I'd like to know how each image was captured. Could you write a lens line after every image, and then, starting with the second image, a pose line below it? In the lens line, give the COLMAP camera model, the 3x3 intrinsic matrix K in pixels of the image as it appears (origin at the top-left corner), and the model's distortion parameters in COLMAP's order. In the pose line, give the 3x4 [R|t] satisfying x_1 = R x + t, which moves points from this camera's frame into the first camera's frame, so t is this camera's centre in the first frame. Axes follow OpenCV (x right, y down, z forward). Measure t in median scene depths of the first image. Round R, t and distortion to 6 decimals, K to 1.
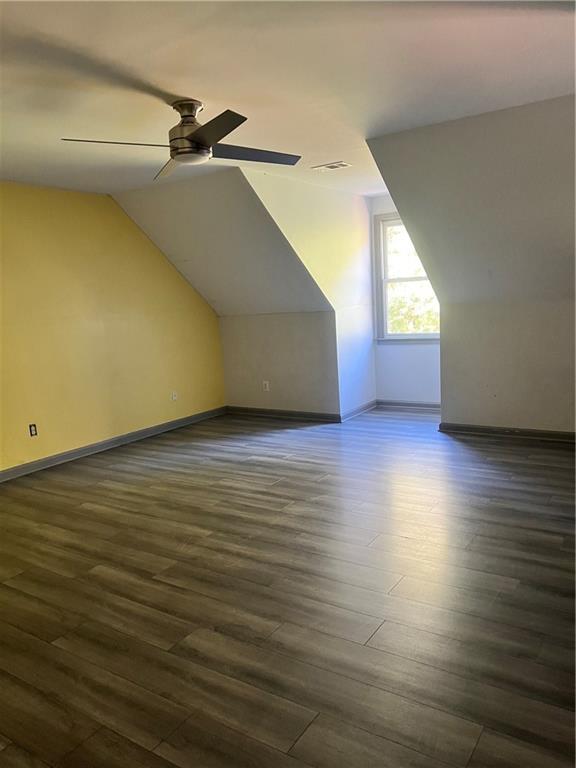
lens RADIAL K [[589.0, 0, 288.0], [0, 589.0, 384.0], [0, 0, 1]] dist [0.097939, -0.155900]
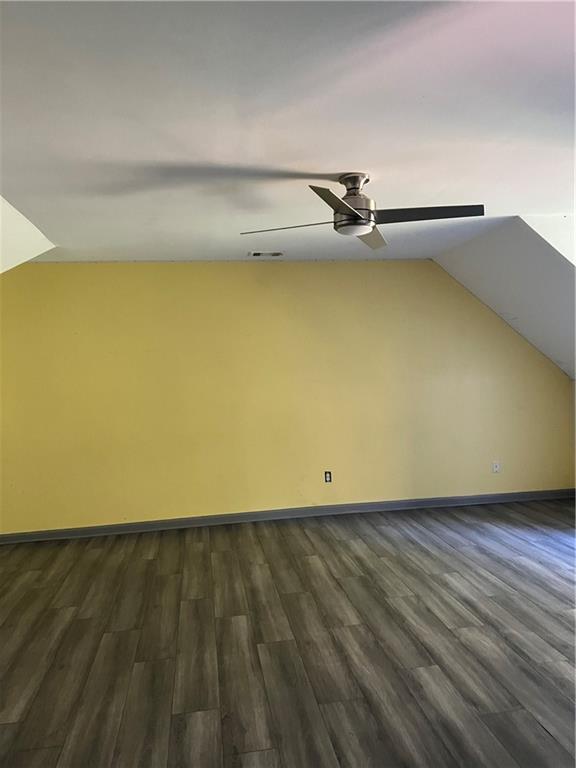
lens RADIAL K [[589.0, 0, 288.0], [0, 589.0, 384.0], [0, 0, 1]] dist [0.097939, -0.155900]
pose [[0.677290, 0.055976, -0.733583, 0.381418], [-0.111248, 0.993428, -0.026908, -0.068126], [0.727256, 0.099834, 0.679067, 0.219109]]
